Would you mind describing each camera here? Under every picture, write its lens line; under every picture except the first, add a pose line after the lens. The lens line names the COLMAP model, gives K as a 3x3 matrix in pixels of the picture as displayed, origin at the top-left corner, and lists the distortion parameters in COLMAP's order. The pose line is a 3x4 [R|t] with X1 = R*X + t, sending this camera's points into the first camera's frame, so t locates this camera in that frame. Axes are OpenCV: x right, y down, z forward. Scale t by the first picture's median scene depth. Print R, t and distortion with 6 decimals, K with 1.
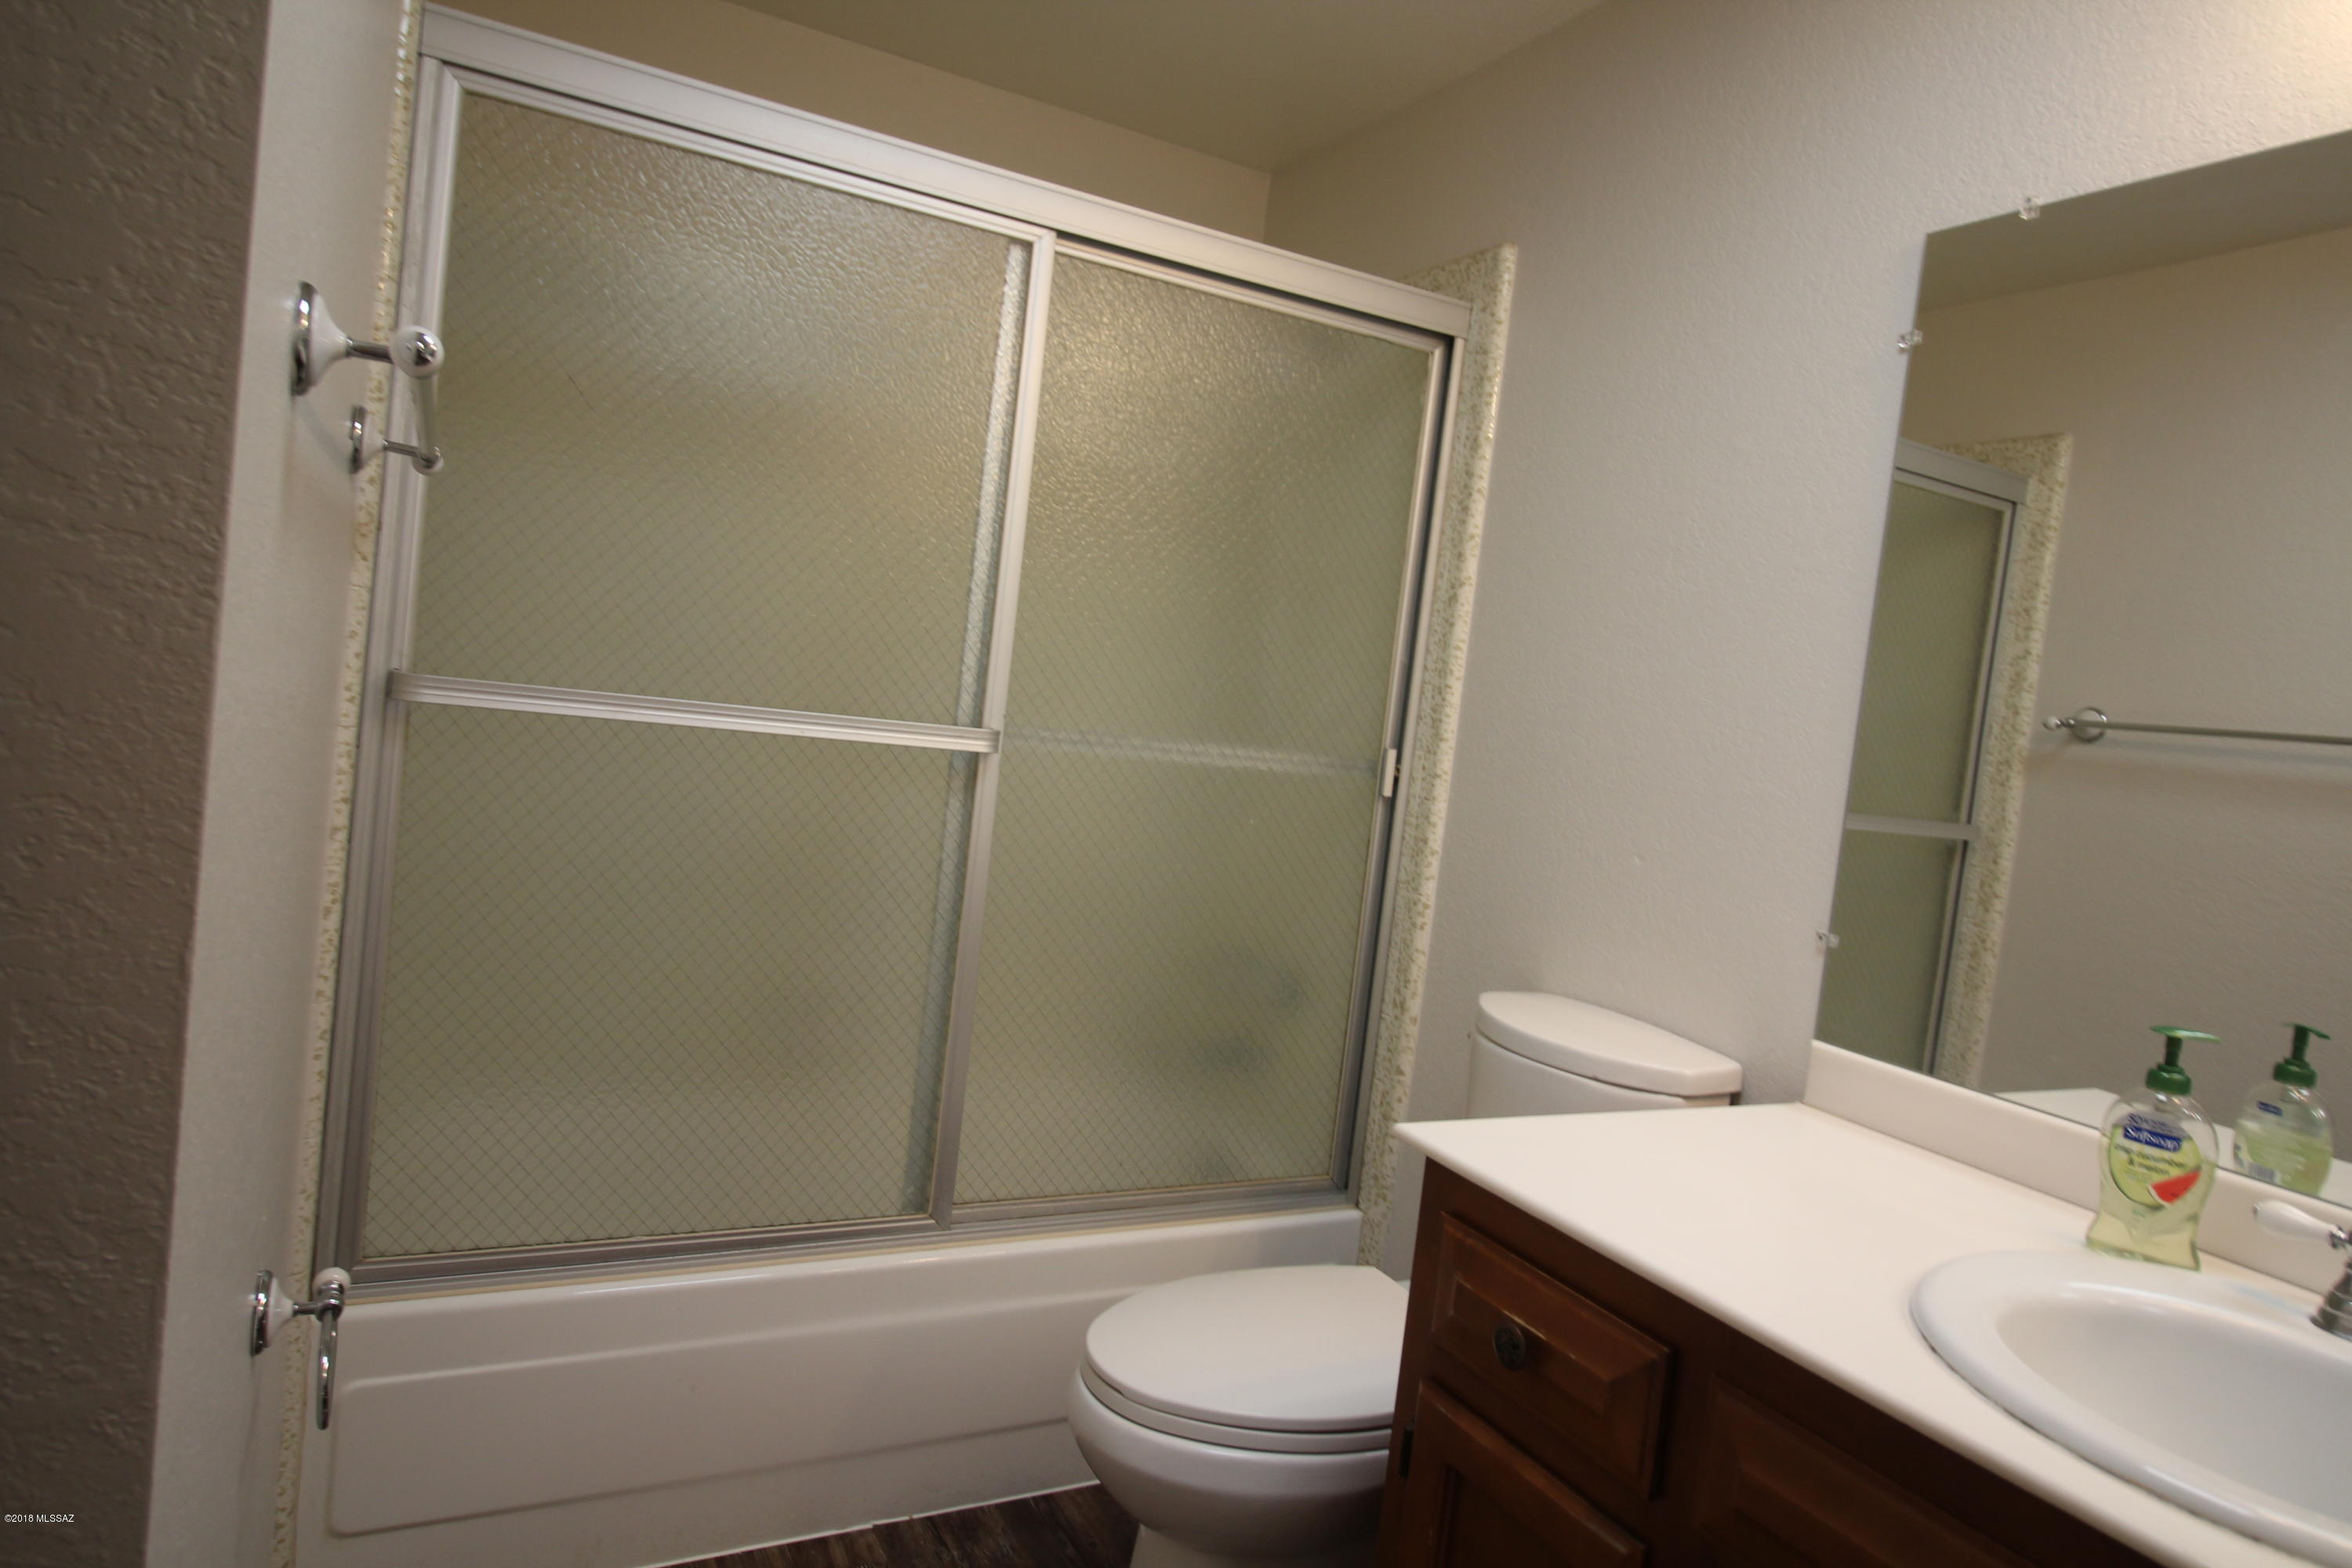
lens RADIAL K [[1414.2, 0, 1182.6], [0, 1414.2, 757.0], [0, 0, 1]] dist [0.024986, -0.018652]
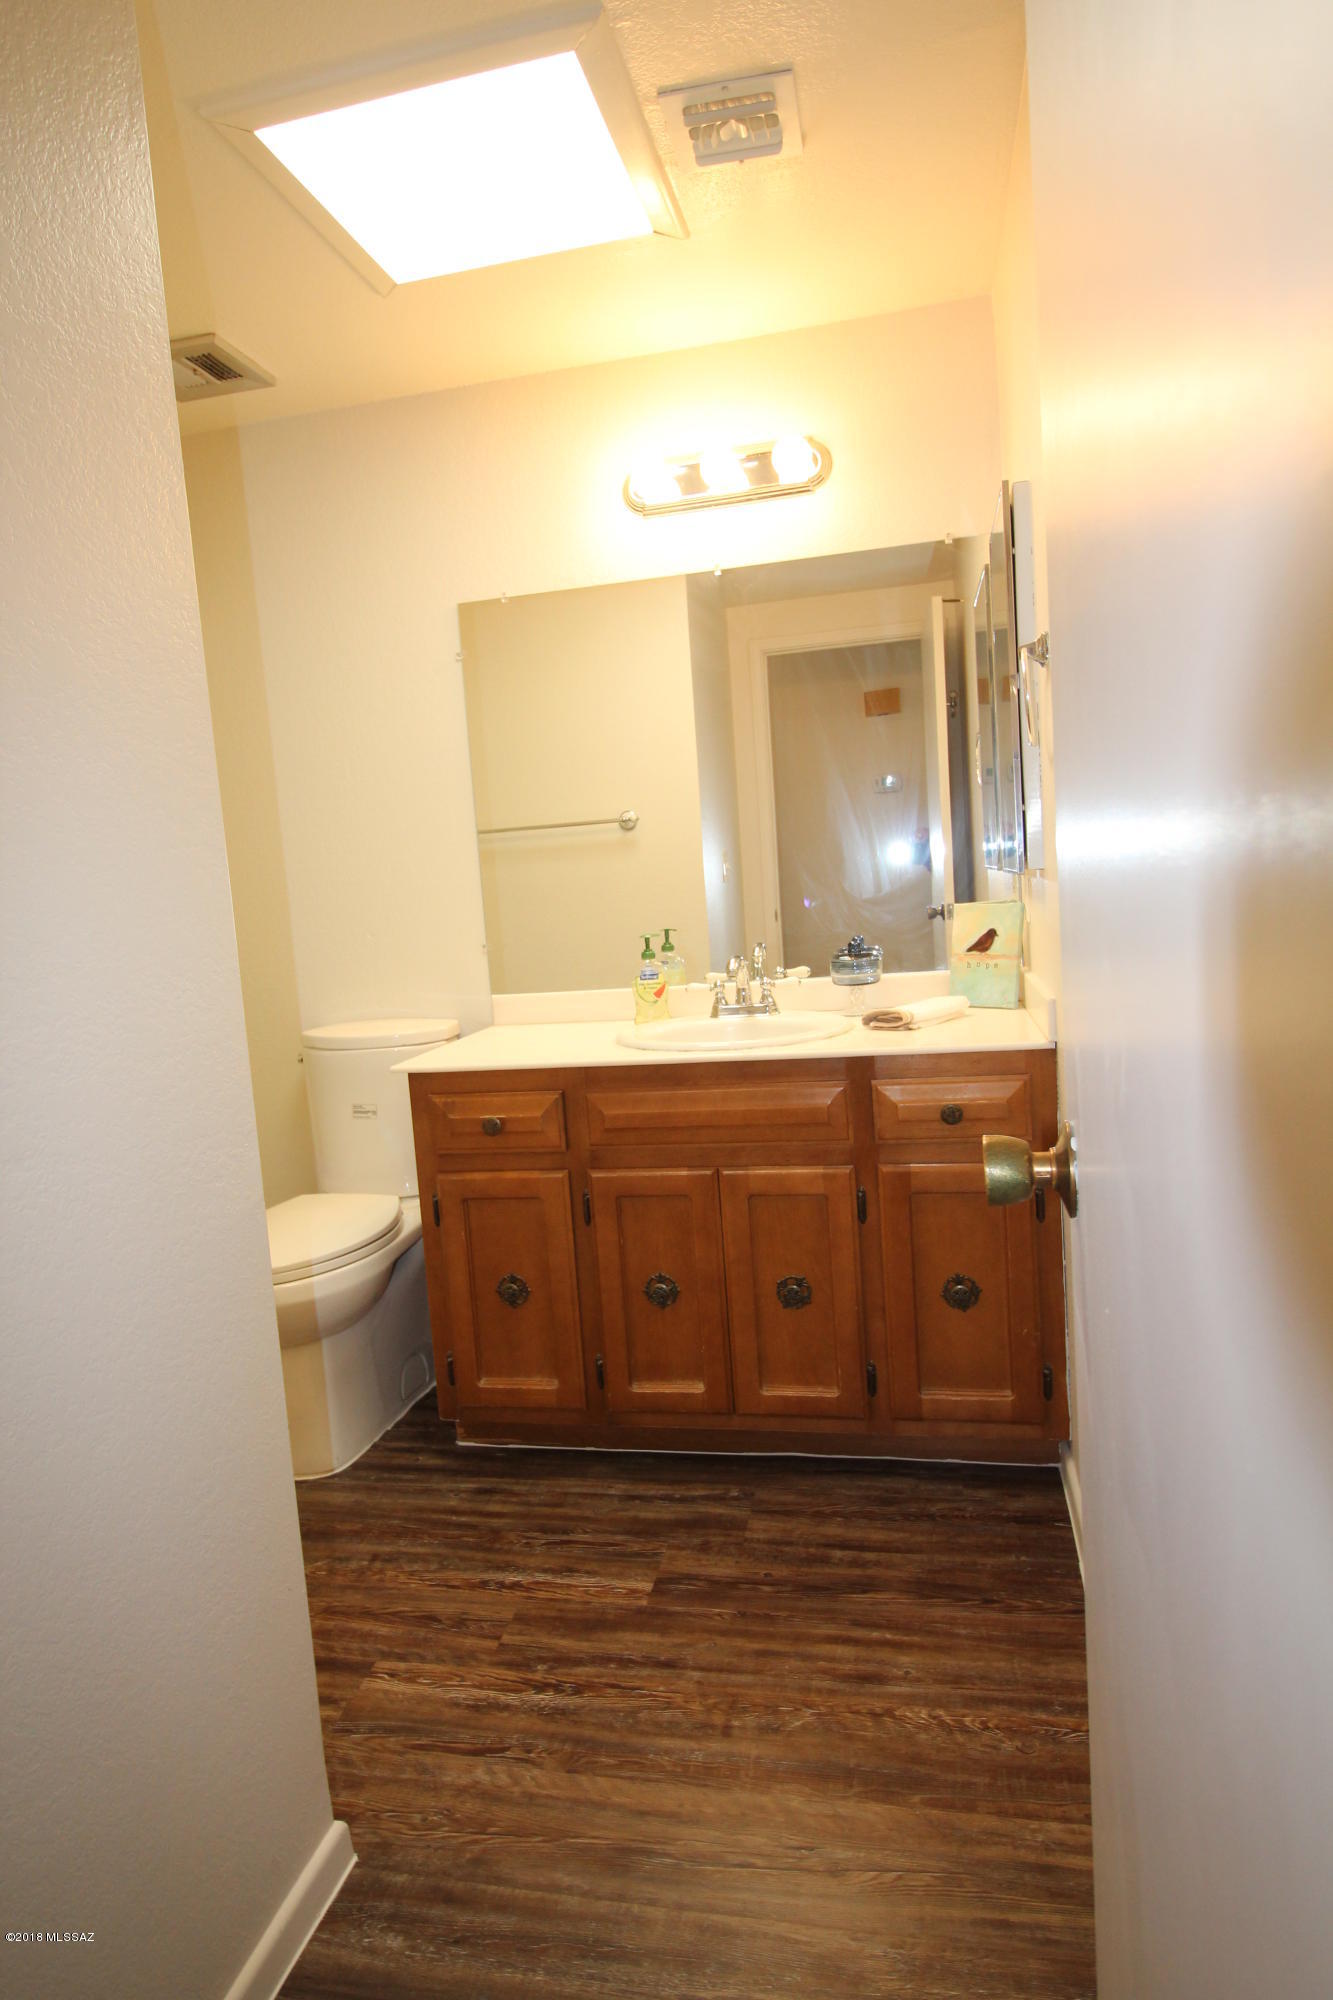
lens RADIAL K [[1202.5, 0, 666.5], [0, 1202.5, 1000.0], [0, 0, 1]] dist [0.024986, -0.018652]
pose [[0.626914, -0.238609, 0.741650, -0.963500], [0.181215, 0.970496, 0.159054, -0.039494], [-0.757720, 0.034685, 0.651657, -0.473784]]
